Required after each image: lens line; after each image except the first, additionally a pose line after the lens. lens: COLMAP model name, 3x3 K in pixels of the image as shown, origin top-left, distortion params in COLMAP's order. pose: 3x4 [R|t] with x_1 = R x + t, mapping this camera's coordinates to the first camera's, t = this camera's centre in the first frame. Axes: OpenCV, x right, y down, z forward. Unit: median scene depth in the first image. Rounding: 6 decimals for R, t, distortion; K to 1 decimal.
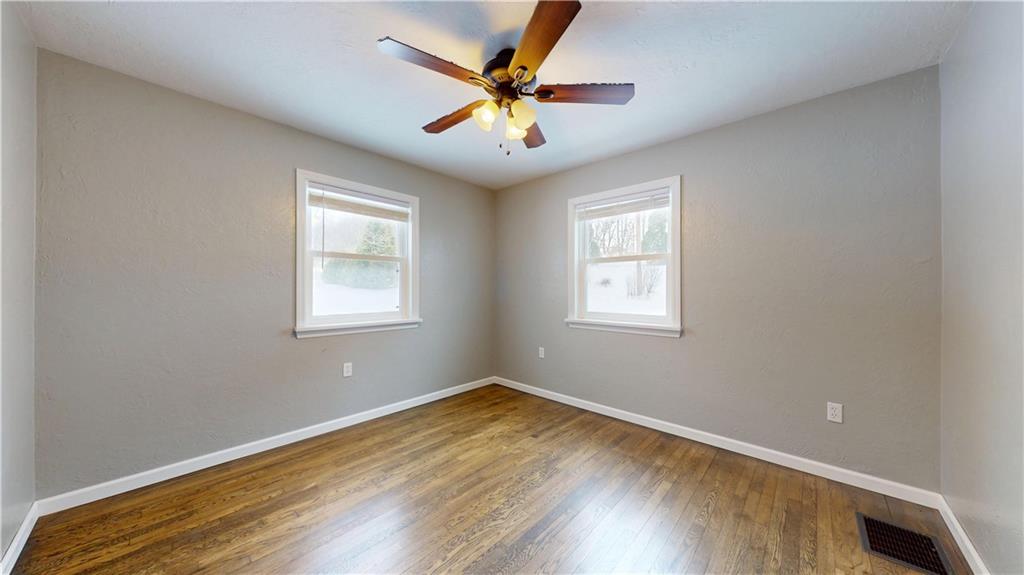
lens RADIAL K [[316.7, 0, 512.0], [0, 316.7, 287.5], [0, 0, 1]] dist [-0.014404, 0.000013]
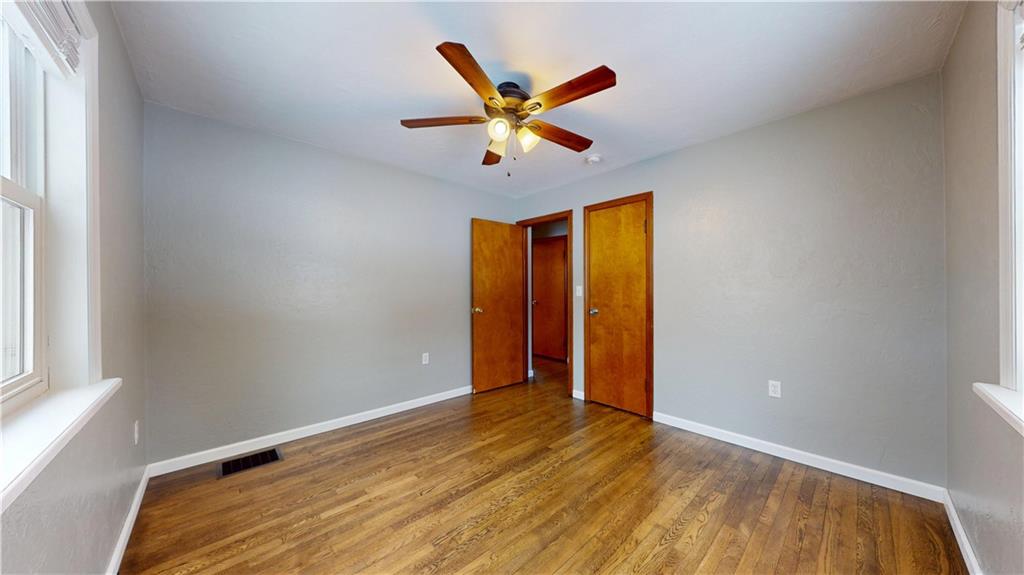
lens RADIAL K [[324.1, 0, 512.0], [0, 324.1, 287.5], [0, 0, 1]] dist [-0.000569, -0.000029]
pose [[-0.997206, 0.003527, 0.074615, -0.103524], [0.002855, 0.999954, -0.009112, -0.001860], [-0.074644, -0.008873, -0.997171, 2.000394]]
